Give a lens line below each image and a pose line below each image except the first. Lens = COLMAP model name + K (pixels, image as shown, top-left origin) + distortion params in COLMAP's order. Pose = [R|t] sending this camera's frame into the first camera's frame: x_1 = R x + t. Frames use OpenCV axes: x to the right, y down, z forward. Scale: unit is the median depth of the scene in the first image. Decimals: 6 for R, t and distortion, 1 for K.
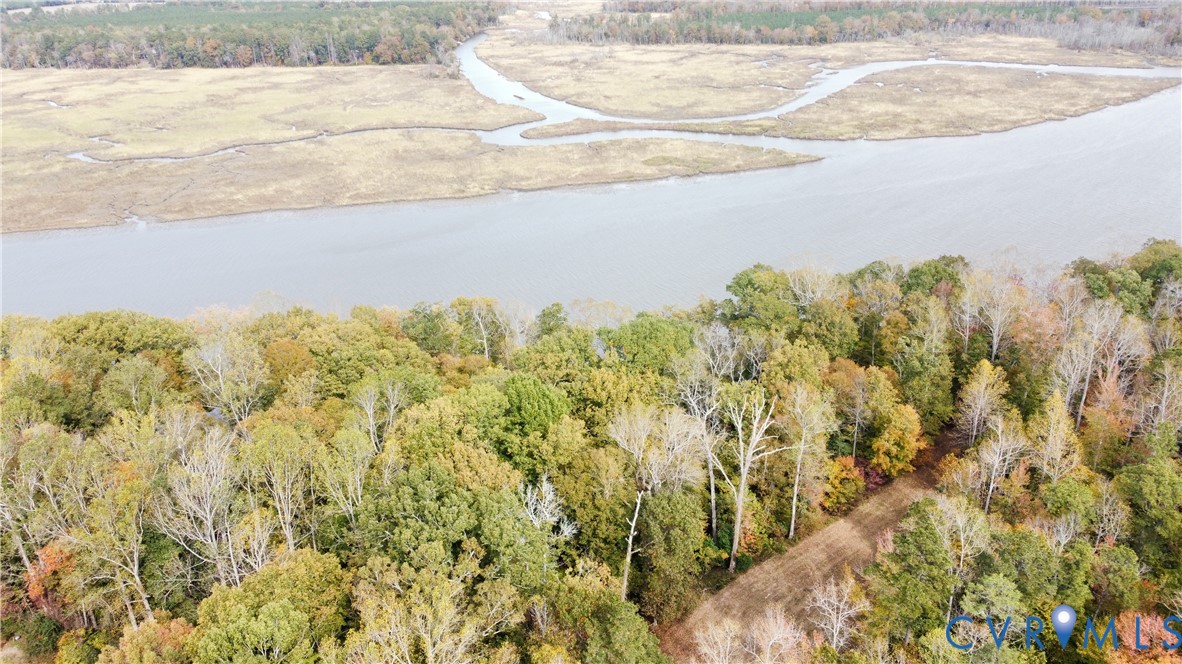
lens RADIAL K [[896.1, 0, 594.1], [0, 896.1, 329.9], [0, 0, 1]] dist [-0.001329, 0.003671]
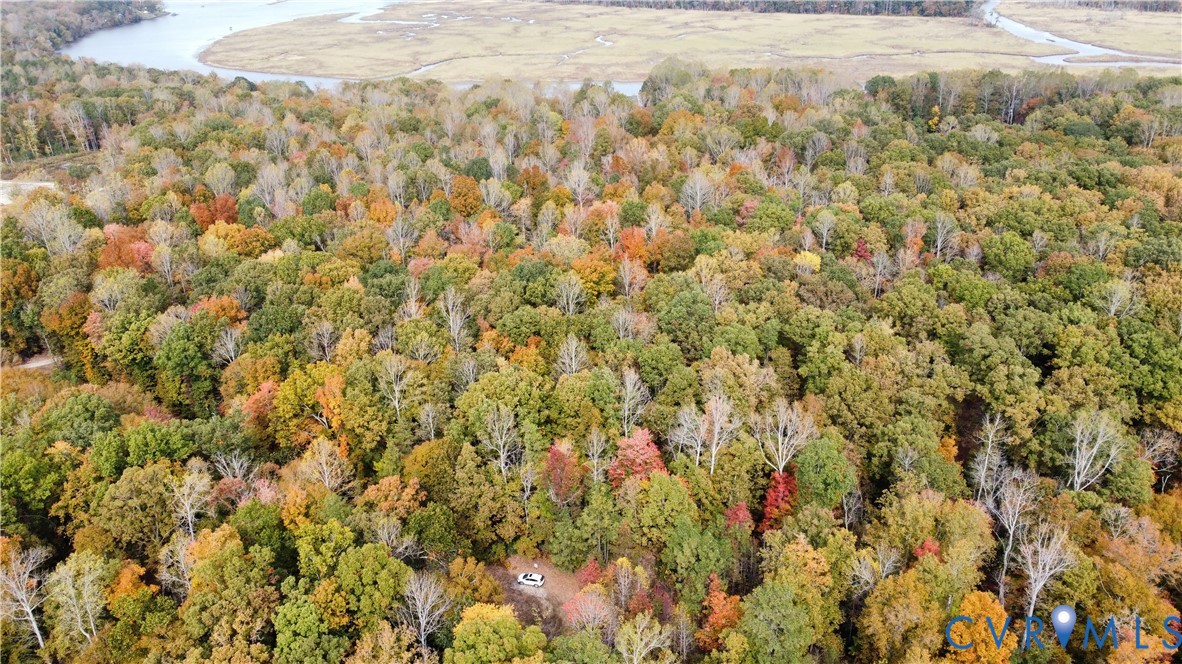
lens RADIAL K [[896.1, 0, 589.6], [0, 896.1, 340.4], [0, 0, 1]] dist [-0.001329, 0.003671]
pose [[0.903205, 0.185737, -0.386939, -0.134003], [-0.172474, 0.982590, 0.069063, 0.268357], [0.393030, 0.004359, 0.919515, -0.652686]]
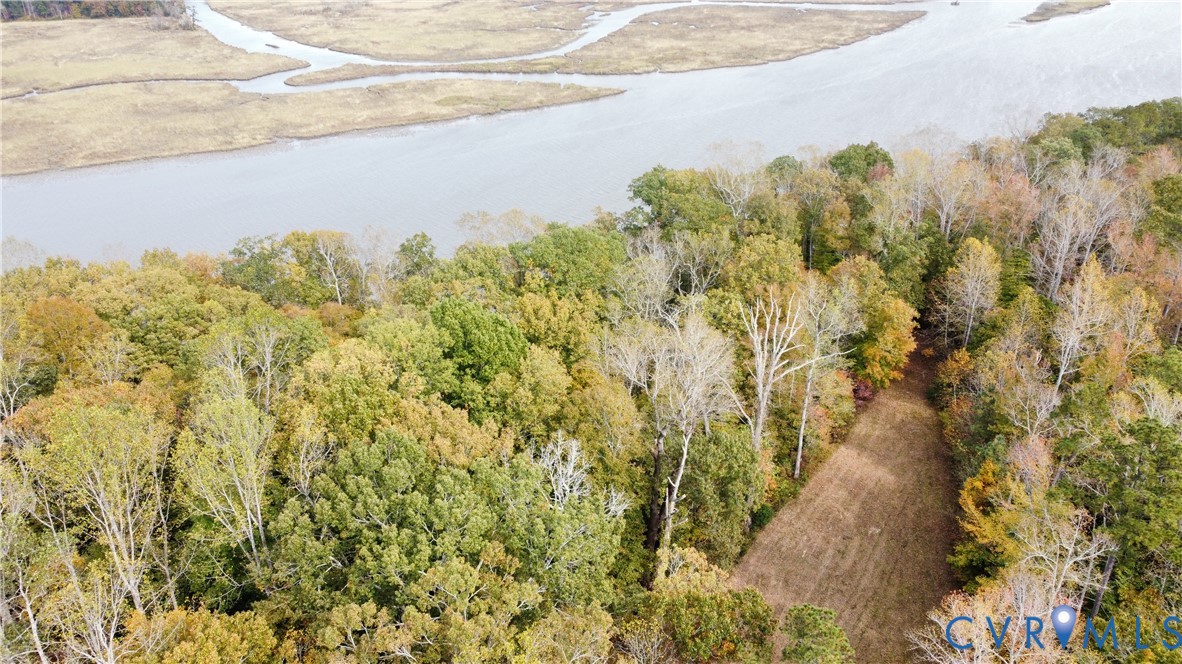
lens RADIAL K [[896.1, 0, 591.4], [0, 896.1, 328.0], [0, 0, 1]] dist [-0.001329, 0.003671]
pose [[0.962891, -0.106077, 0.248171, -0.037617], [0.098414, 0.994211, 0.043120, 0.012938], [-0.251308, -0.017096, 0.967756, 0.074779]]
